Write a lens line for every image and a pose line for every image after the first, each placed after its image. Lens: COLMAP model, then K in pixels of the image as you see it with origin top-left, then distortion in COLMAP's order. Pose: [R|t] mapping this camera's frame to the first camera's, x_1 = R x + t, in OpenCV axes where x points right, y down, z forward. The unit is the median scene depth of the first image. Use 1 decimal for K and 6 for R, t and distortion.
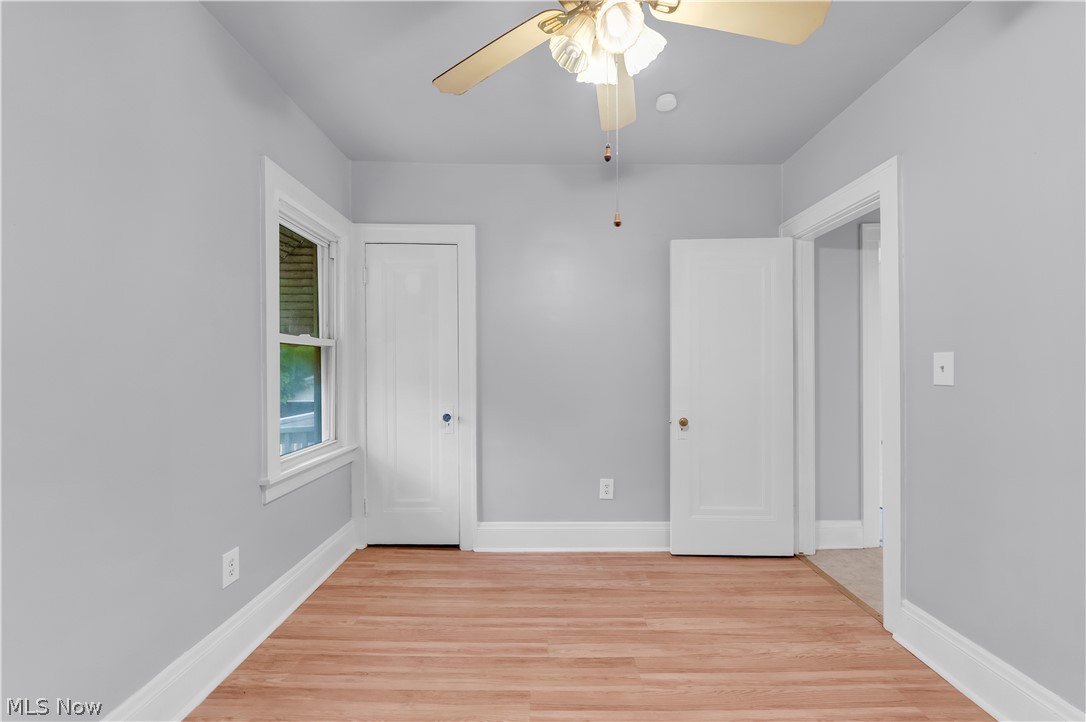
lens RADIAL K [[439.8, 0, 541.7], [0, 439.8, 361.7], [0, 0, 1]] dist [-0.000937, -0.000305]
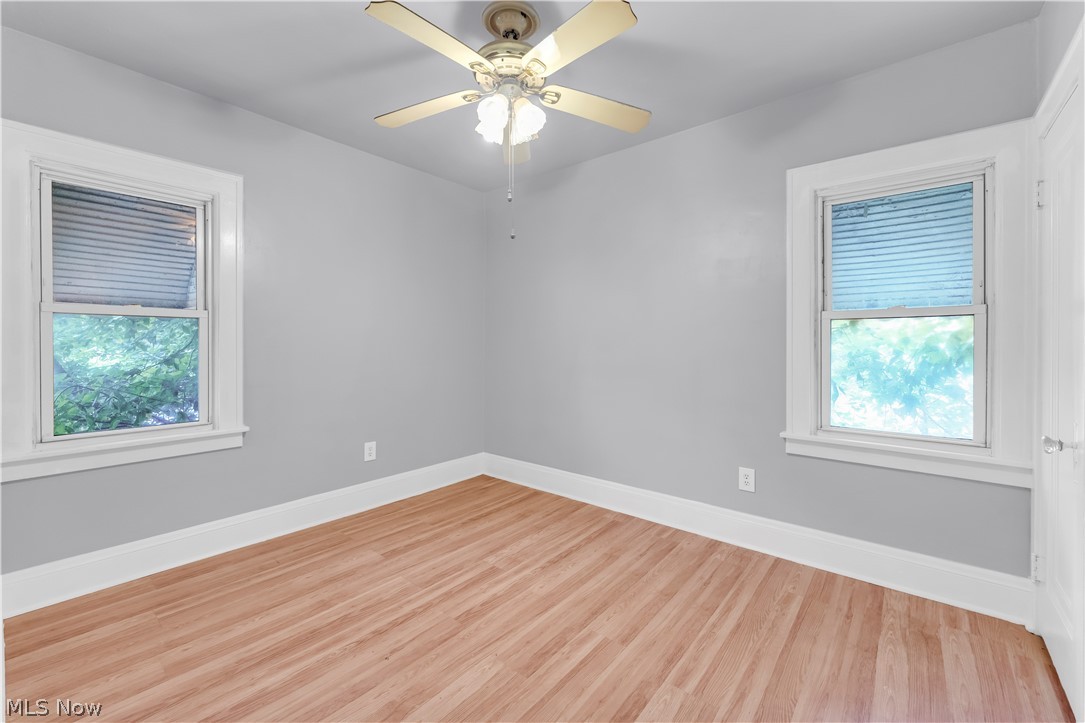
lens RADIAL K [[442.7, 0, 545.4], [0, 442.7, 361.2], [0, 0, 1]] dist [-0.003013, -0.000351]
pose [[-0.634353, 0.024680, -0.772650, 0.759404], [0.003429, 0.999570, 0.029113, 0.026769], [0.773036, 0.015819, -0.634165, 1.276502]]
